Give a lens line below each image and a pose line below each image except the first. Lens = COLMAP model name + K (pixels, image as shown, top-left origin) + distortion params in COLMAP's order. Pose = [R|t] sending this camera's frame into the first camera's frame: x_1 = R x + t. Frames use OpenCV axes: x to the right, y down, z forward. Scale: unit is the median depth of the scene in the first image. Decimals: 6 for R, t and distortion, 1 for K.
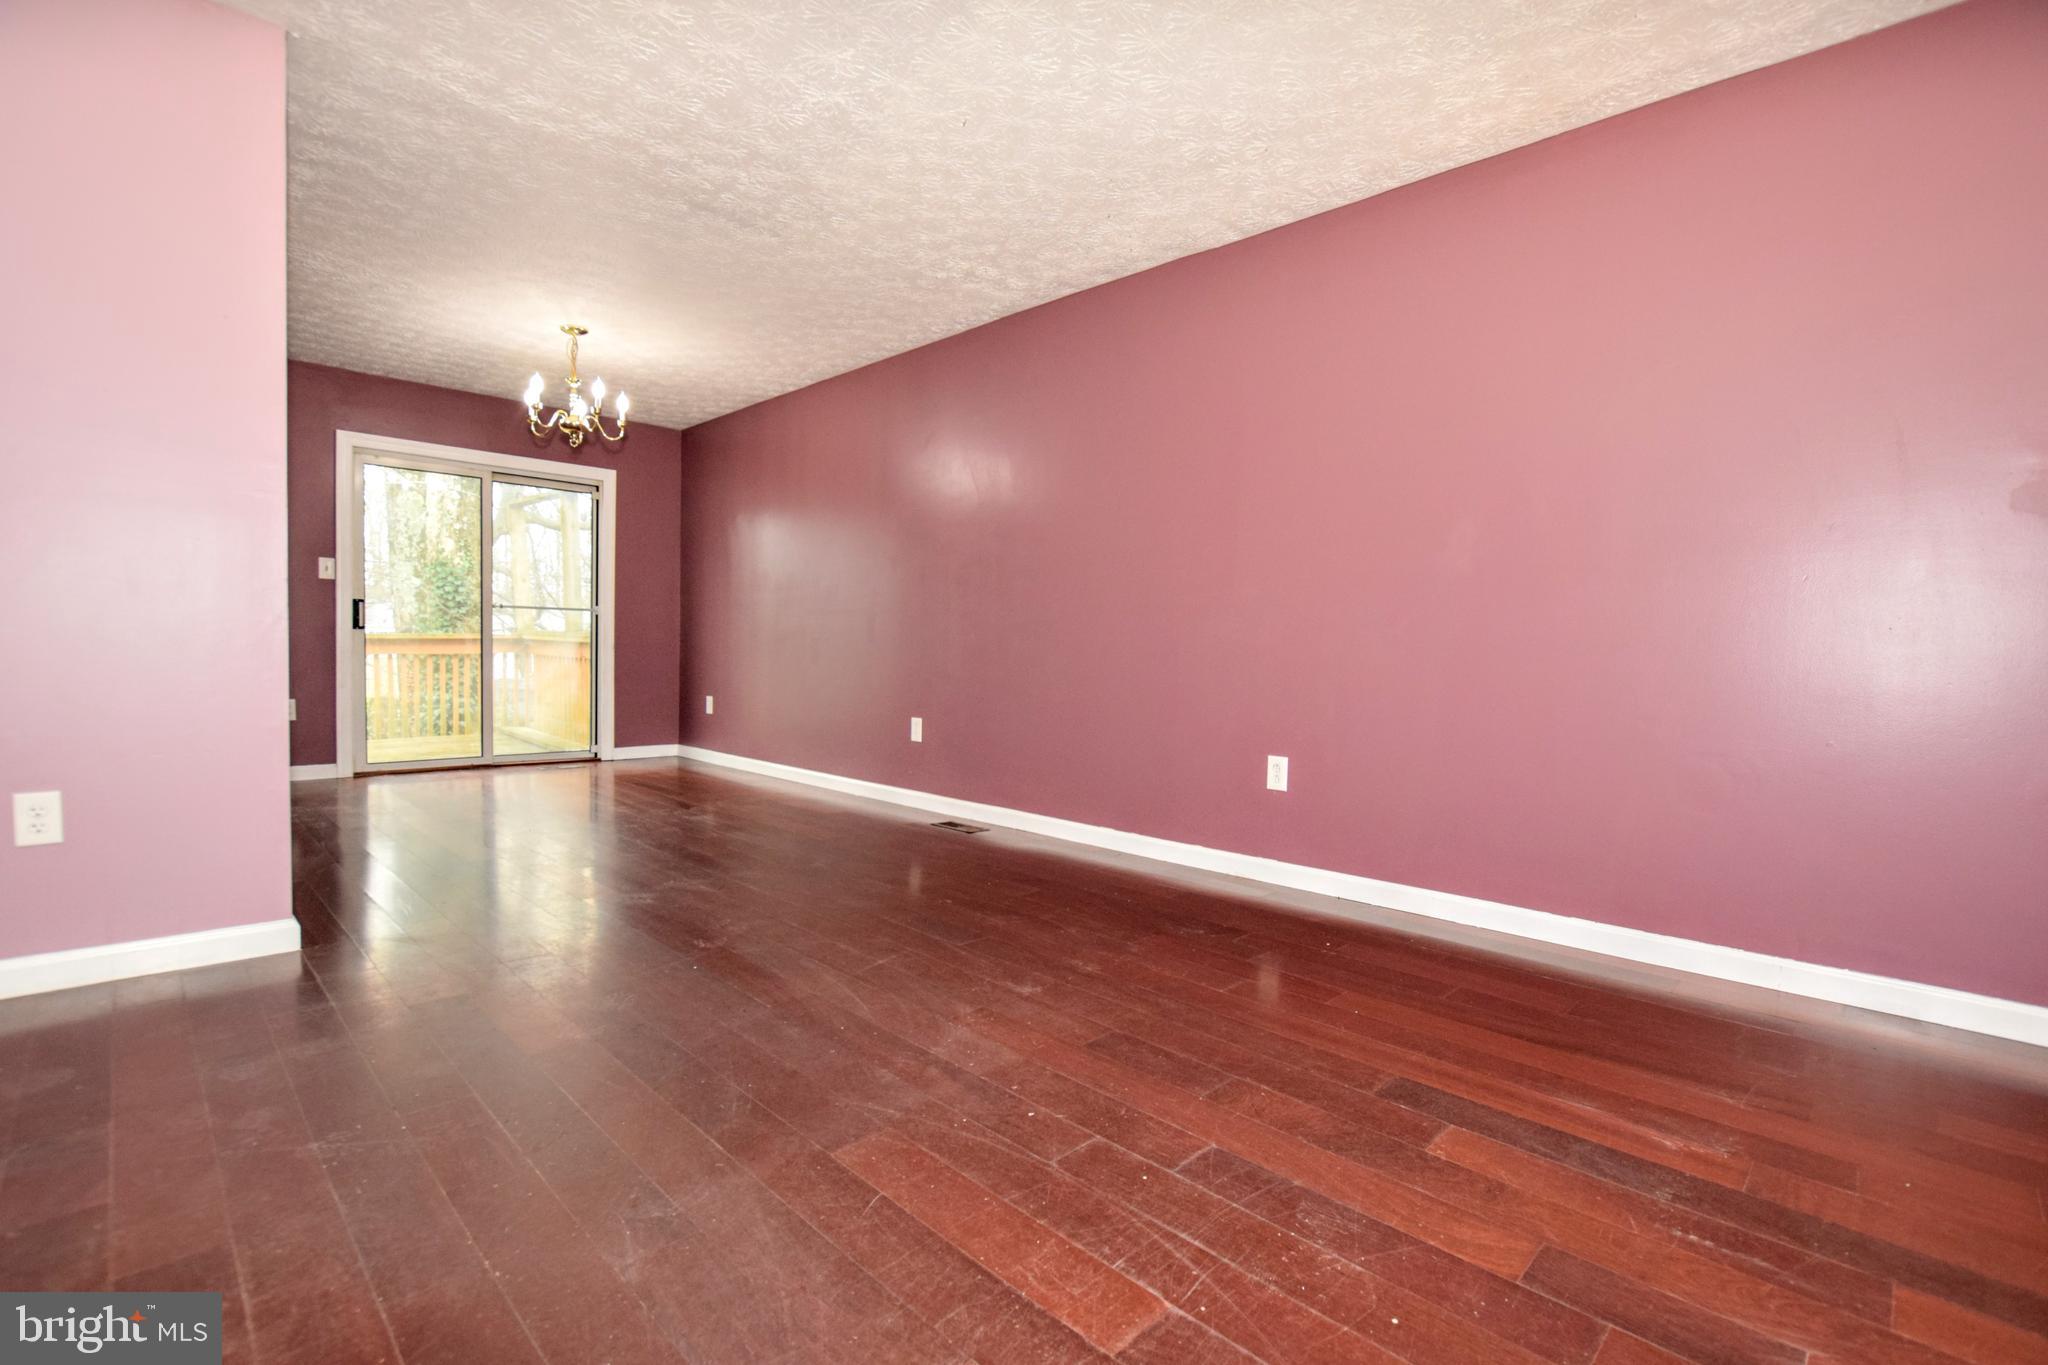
lens RADIAL K [[930.1, 0, 1028.2], [0, 930.1, 683.9], [0, 0, 1]] dist [-0.025303, -0.000136]
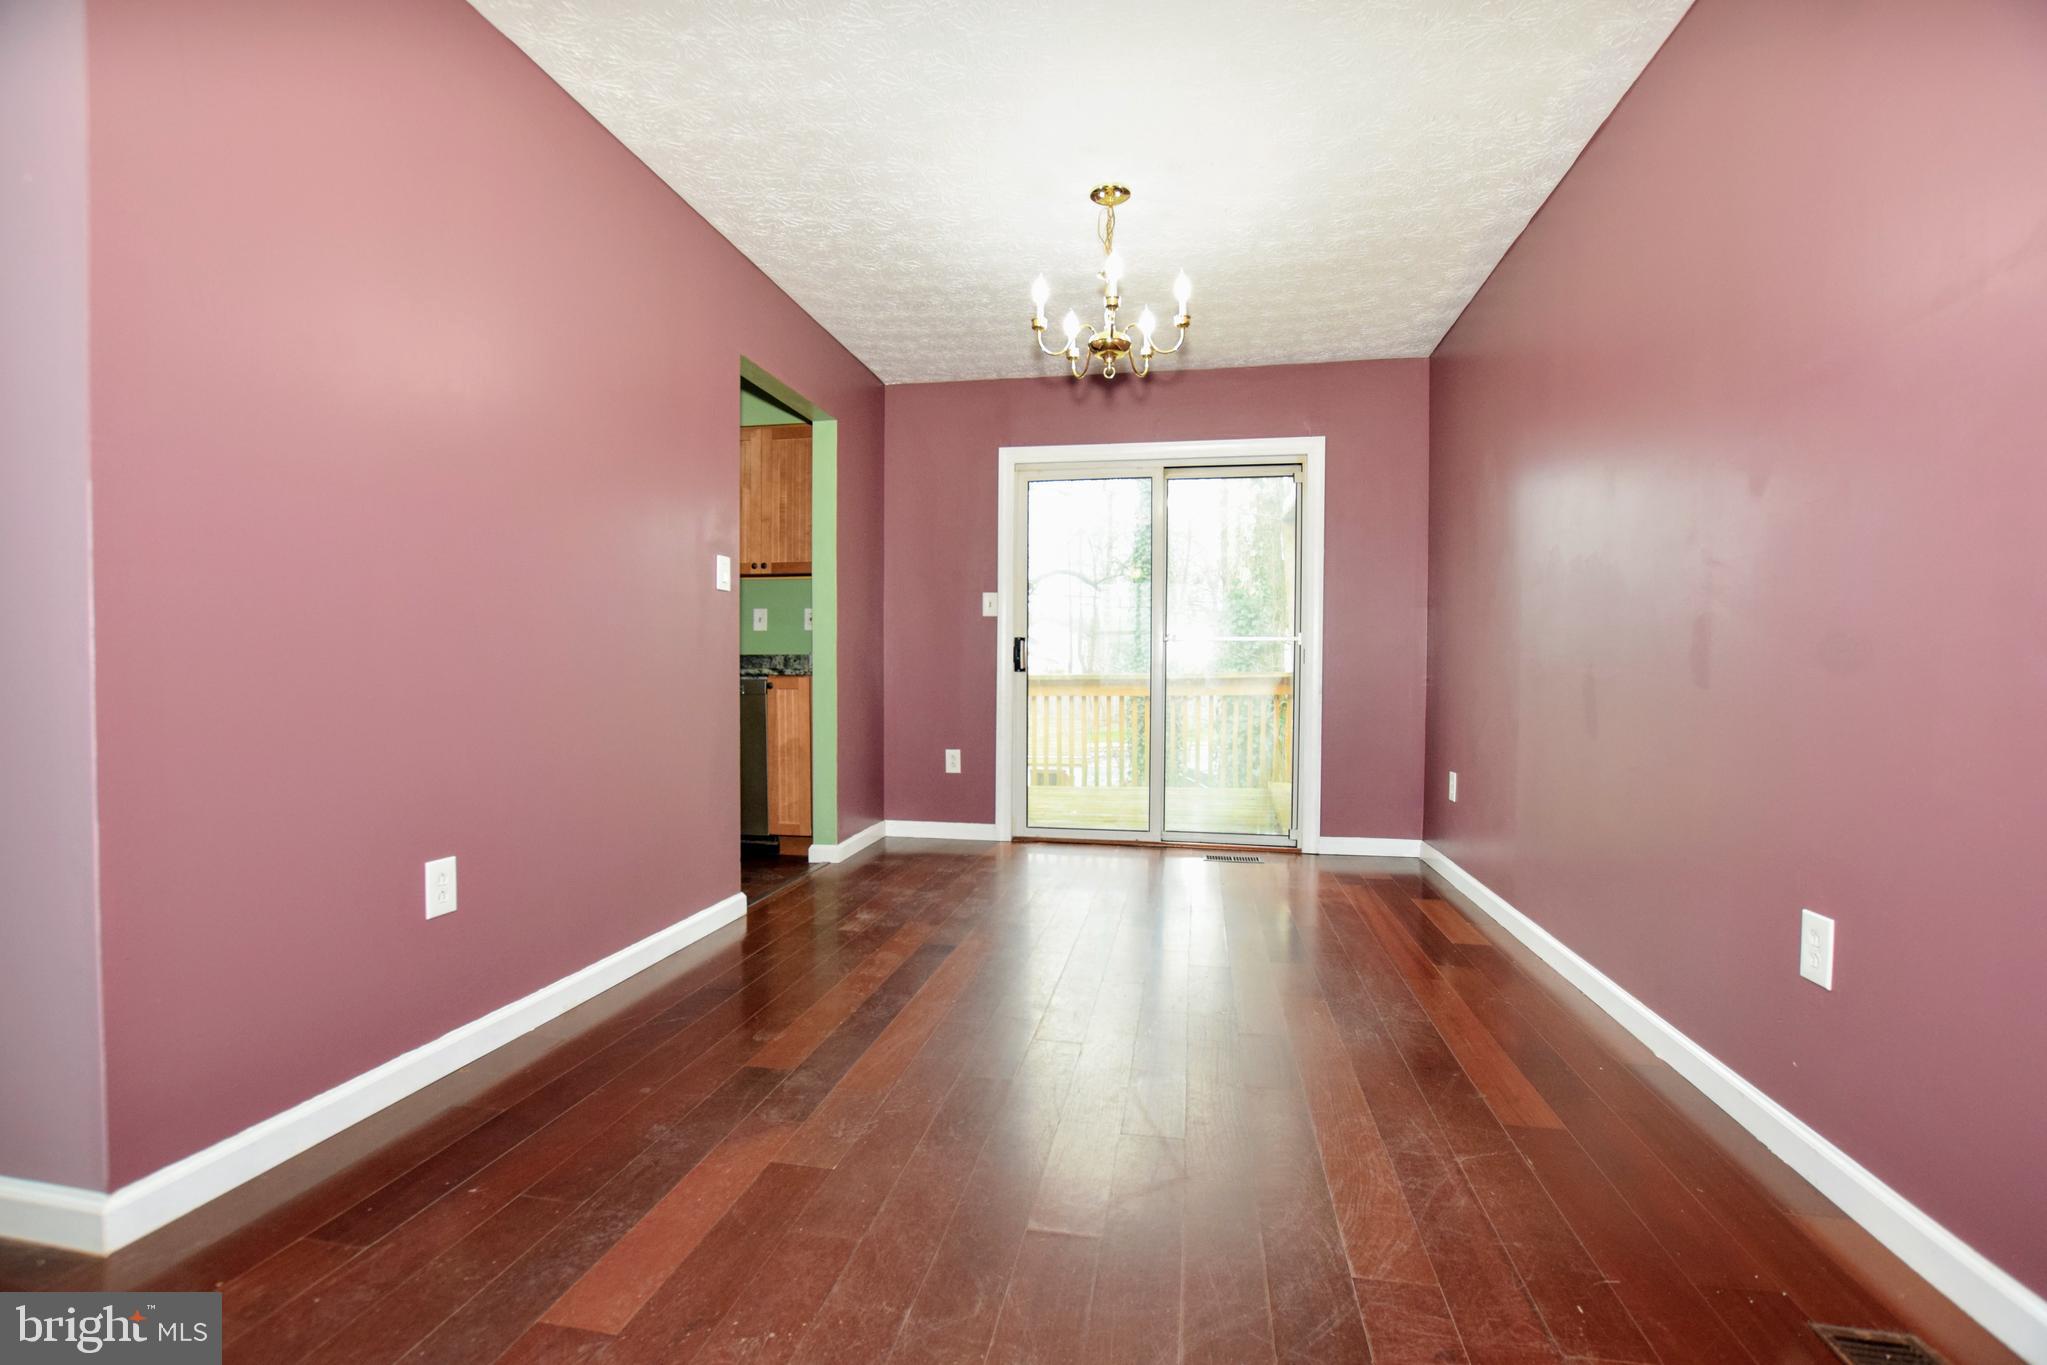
lens RADIAL K [[911.7, 0, 1018.3], [0, 911.7, 684.1], [0, 0, 1]] dist [-0.026831, 0.001267]
pose [[0.556333, -0.004052, -0.830949, -0.021714], [-0.024817, 0.999461, -0.021489, -0.058412], [0.830589, 0.032577, 0.555933, 1.028528]]
